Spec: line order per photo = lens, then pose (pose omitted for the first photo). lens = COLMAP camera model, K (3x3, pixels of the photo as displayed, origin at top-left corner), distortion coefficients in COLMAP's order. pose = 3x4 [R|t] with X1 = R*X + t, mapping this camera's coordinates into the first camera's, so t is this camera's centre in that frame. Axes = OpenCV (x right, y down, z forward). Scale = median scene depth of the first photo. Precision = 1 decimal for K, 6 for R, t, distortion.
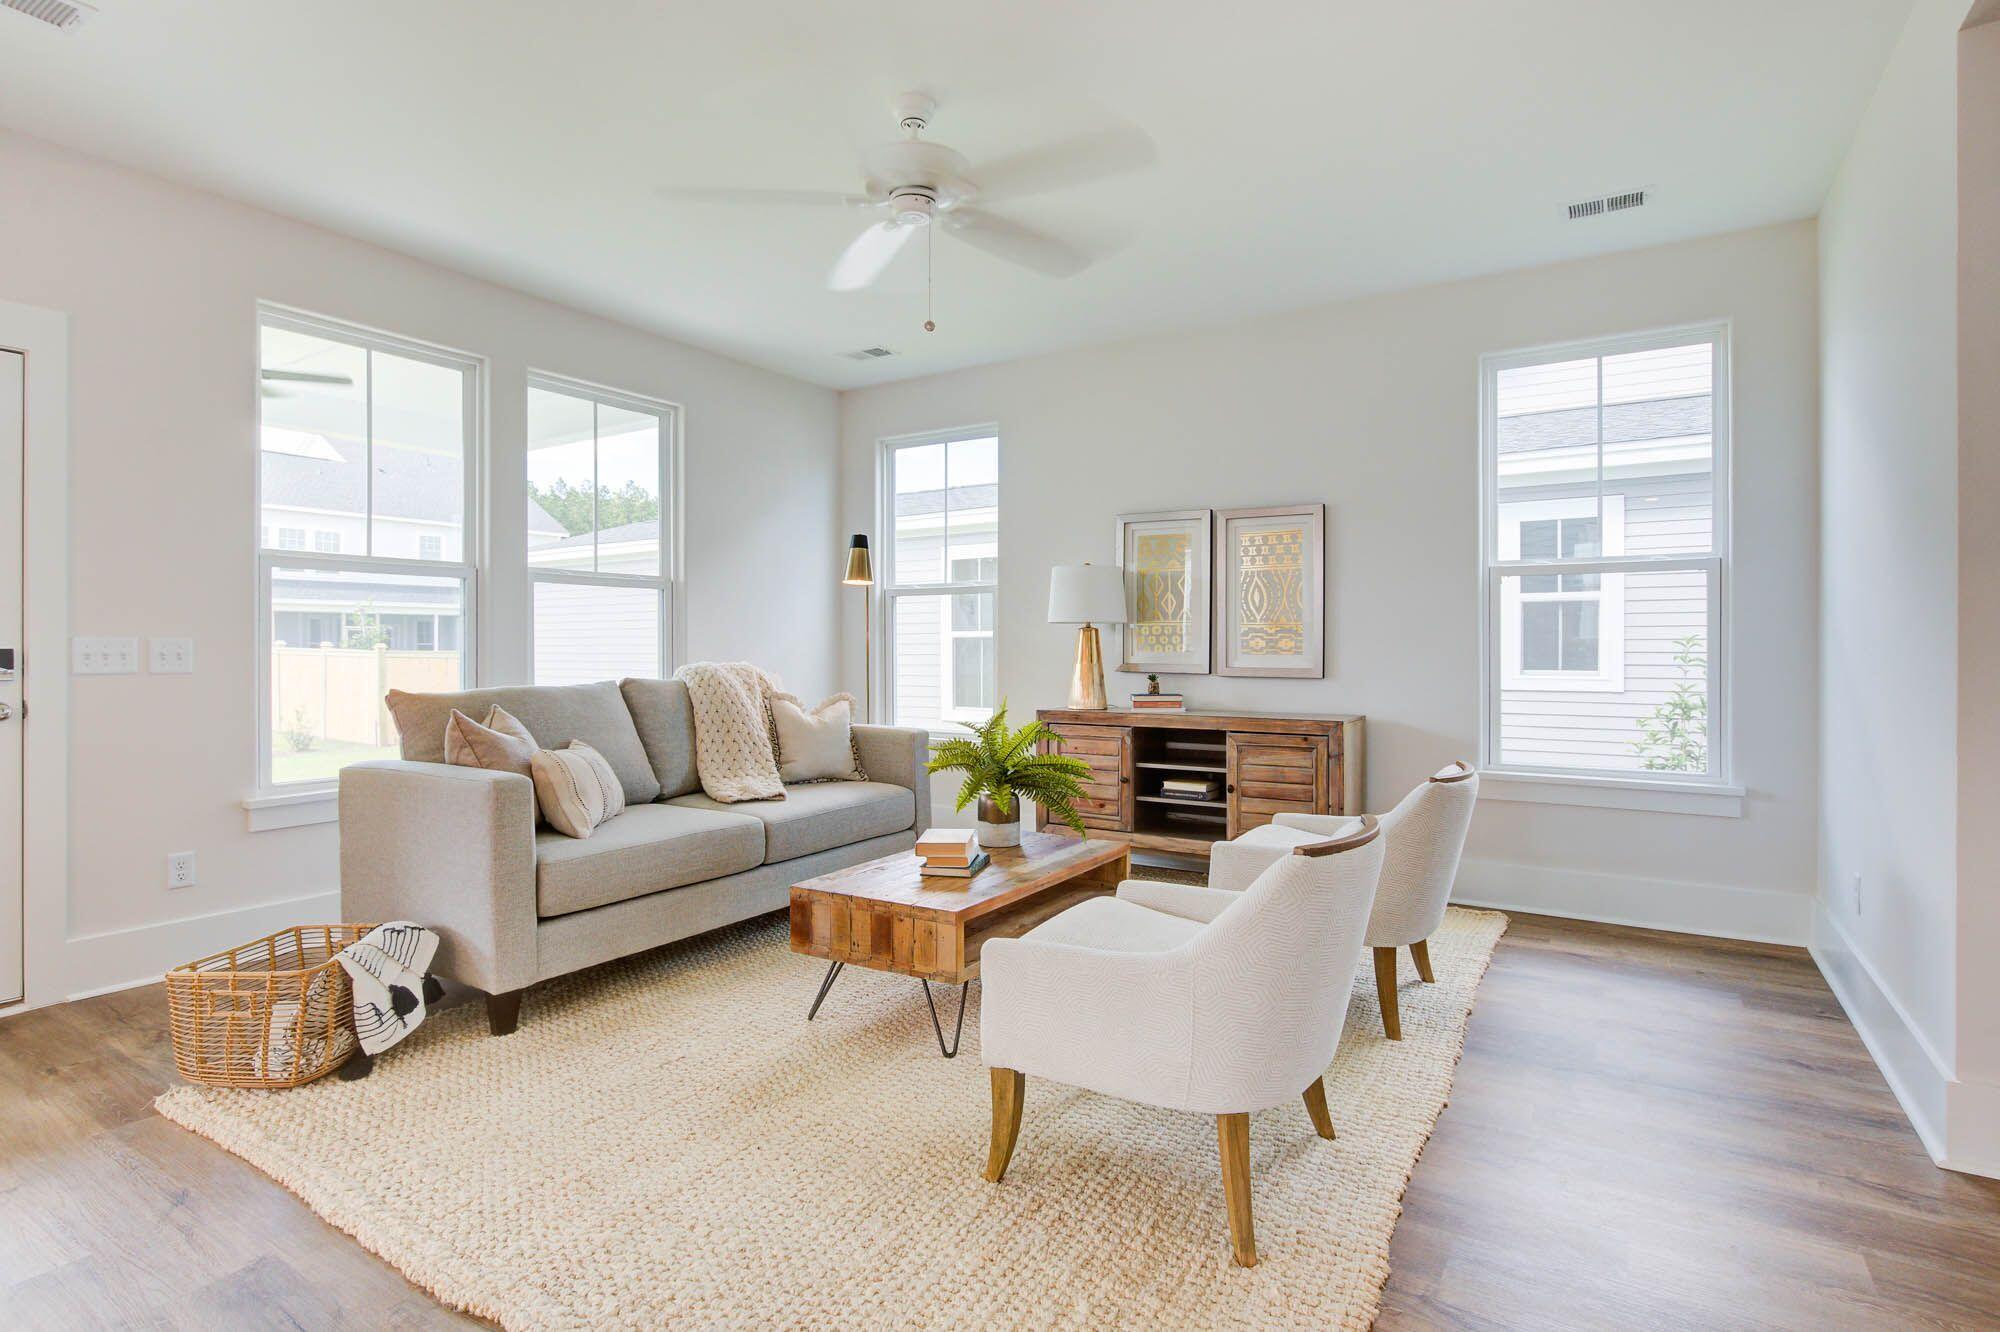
lens RADIAL K [[974.4, 0, 988.5], [0, 974.4, 660.0], [0, 0, 1]] dist [-0.017987, -0.000739]
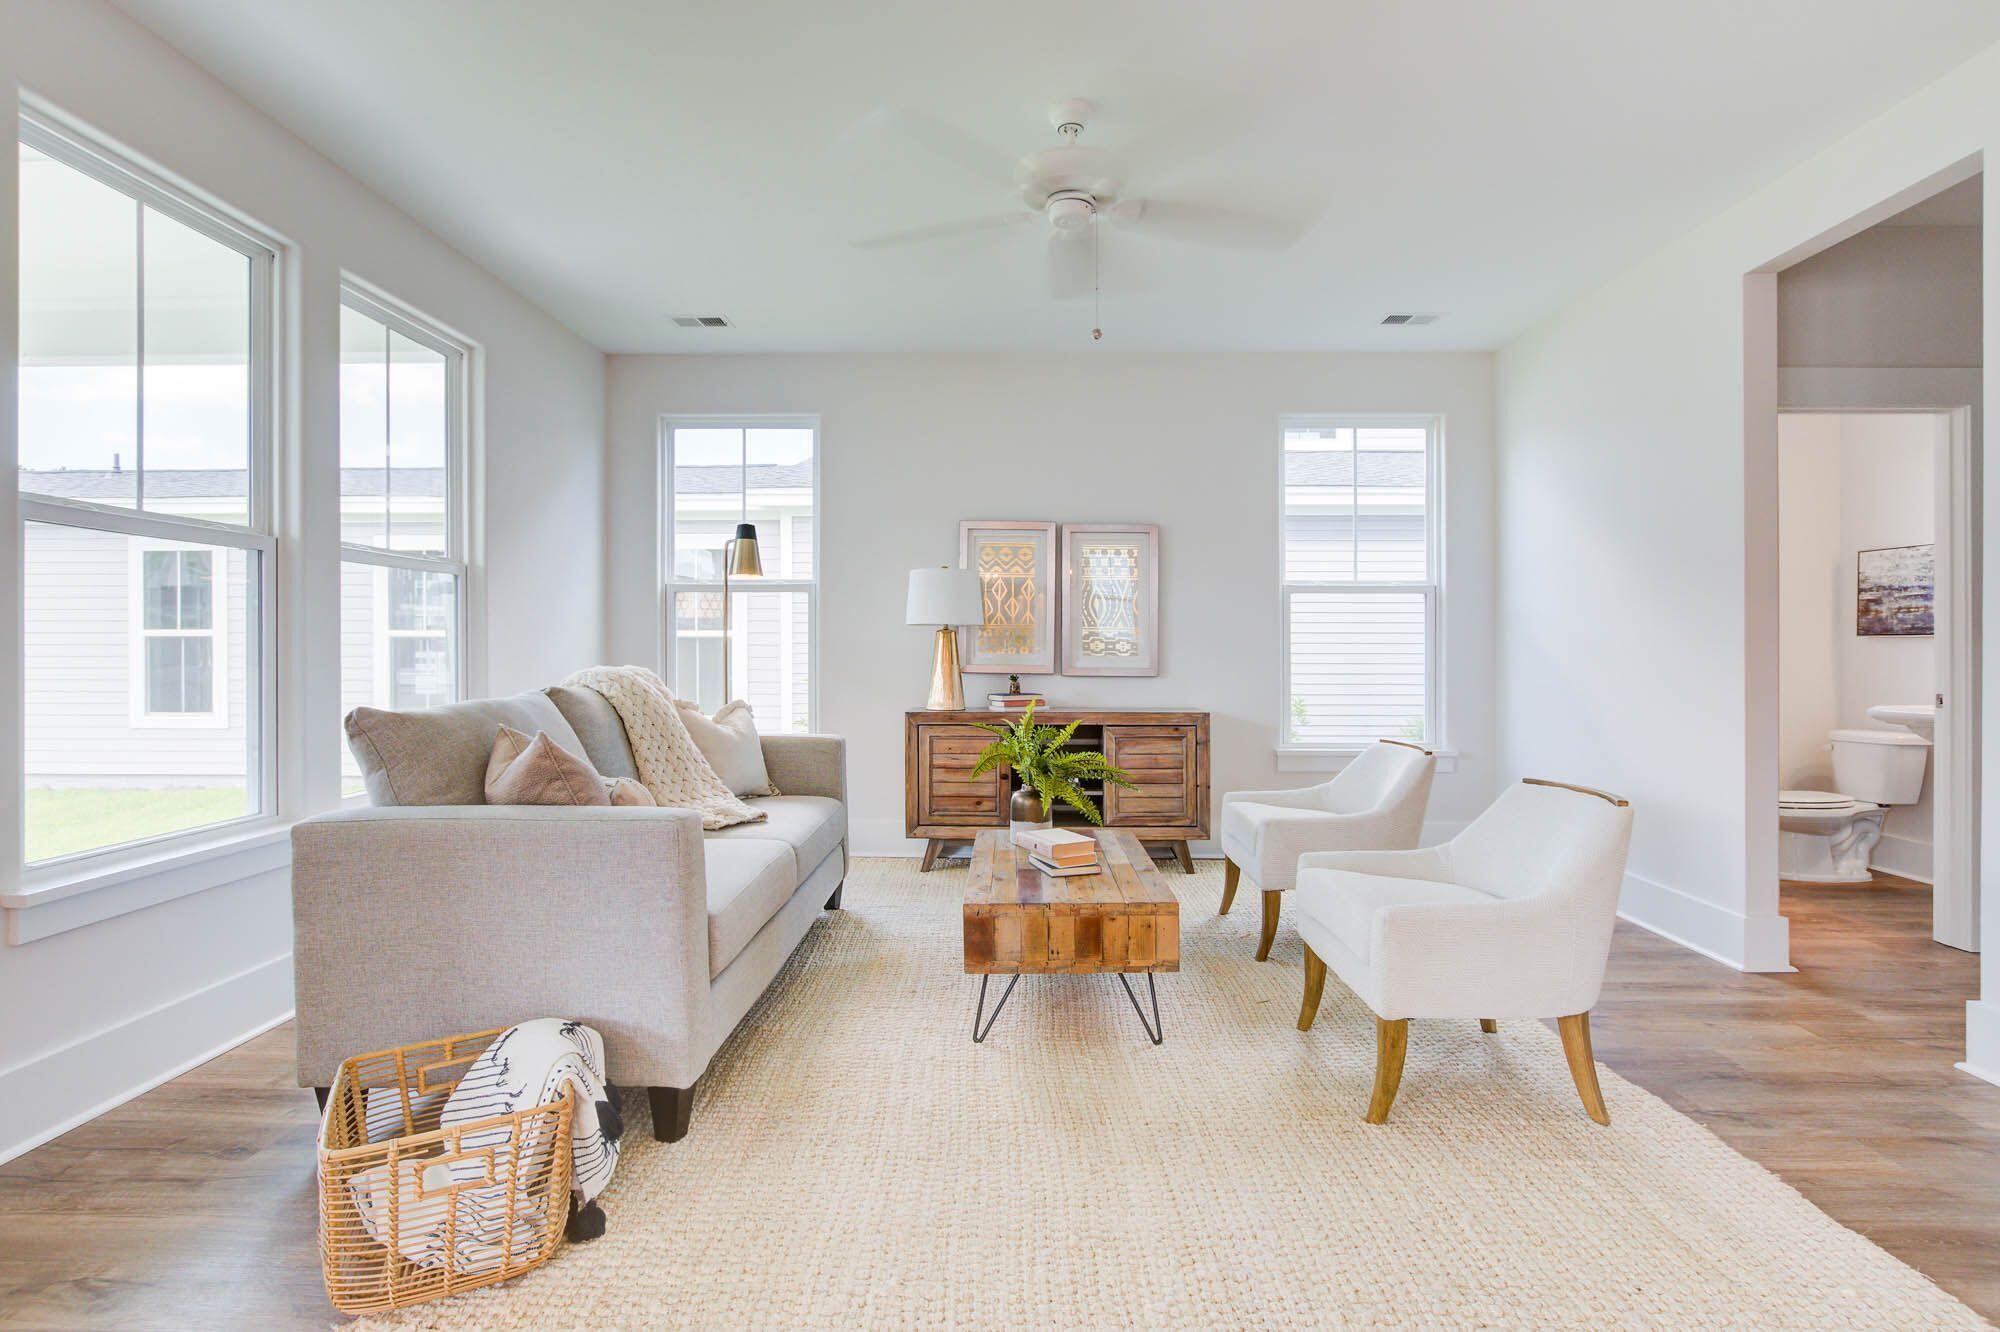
lens RADIAL K [[974.4, 0, 984.3], [0, 974.4, 658.4], [0, 0, 1]] dist [-0.017987, -0.000739]
pose [[0.858334, -0.003347, 0.513081, -0.432539], [0.005278, 0.999983, -0.002307, -0.001229], [-0.513065, 0.004689, 0.858337, 0.119465]]
